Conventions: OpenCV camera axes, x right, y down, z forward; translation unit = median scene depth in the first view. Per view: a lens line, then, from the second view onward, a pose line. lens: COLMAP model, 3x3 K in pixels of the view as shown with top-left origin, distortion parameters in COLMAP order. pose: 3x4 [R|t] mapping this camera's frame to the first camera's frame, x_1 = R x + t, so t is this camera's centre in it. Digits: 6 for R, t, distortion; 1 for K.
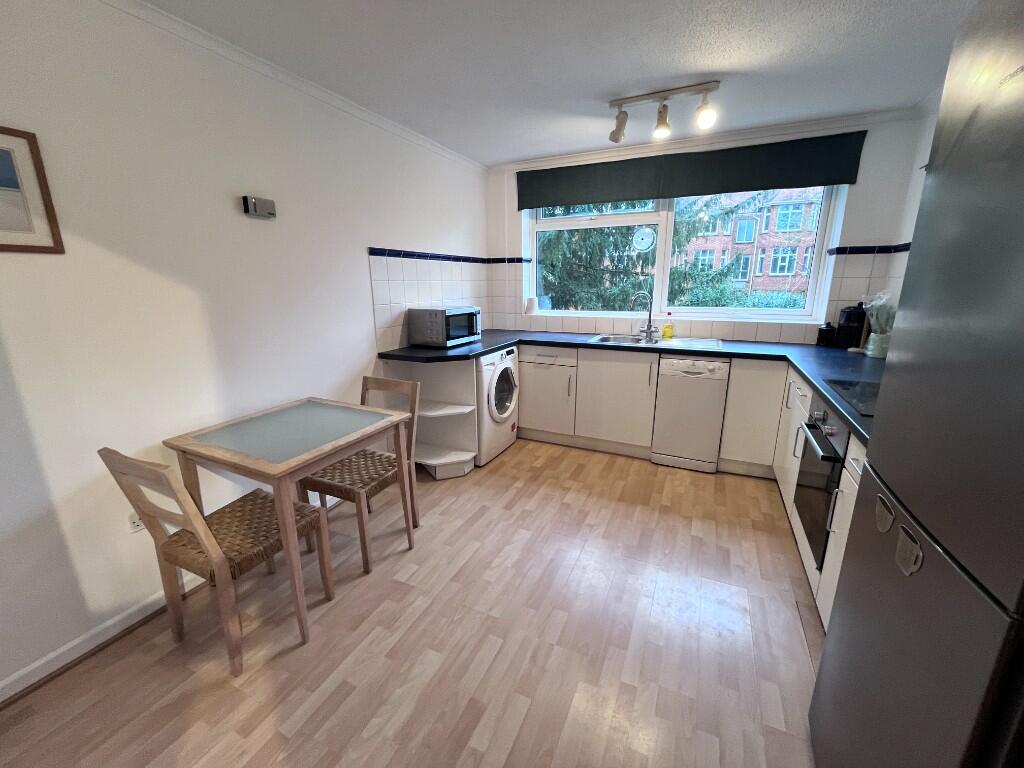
lens RADIAL K [[414.2, 0, 510.7], [0, 414.2, 384.4], [0, 0, 1]] dist [-0.000093, 0.000109]
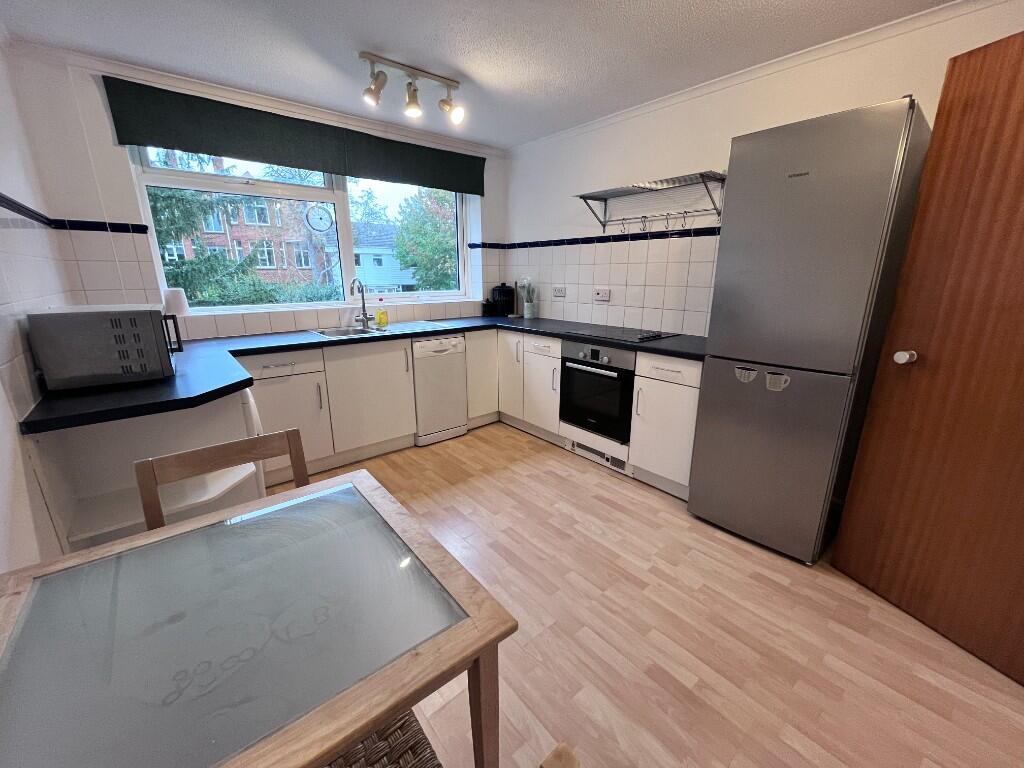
lens RADIAL K [[414.2, 0, 511.3], [0, 414.2, 385.1], [0, 0, 1]] dist [-0.000093, 0.000109]
pose [[0.420123, -0.233476, 0.876918, -0.464504], [0.219971, 0.963717, 0.151200, -0.066485], [-0.880403, 0.129374, 0.456238, 0.362405]]
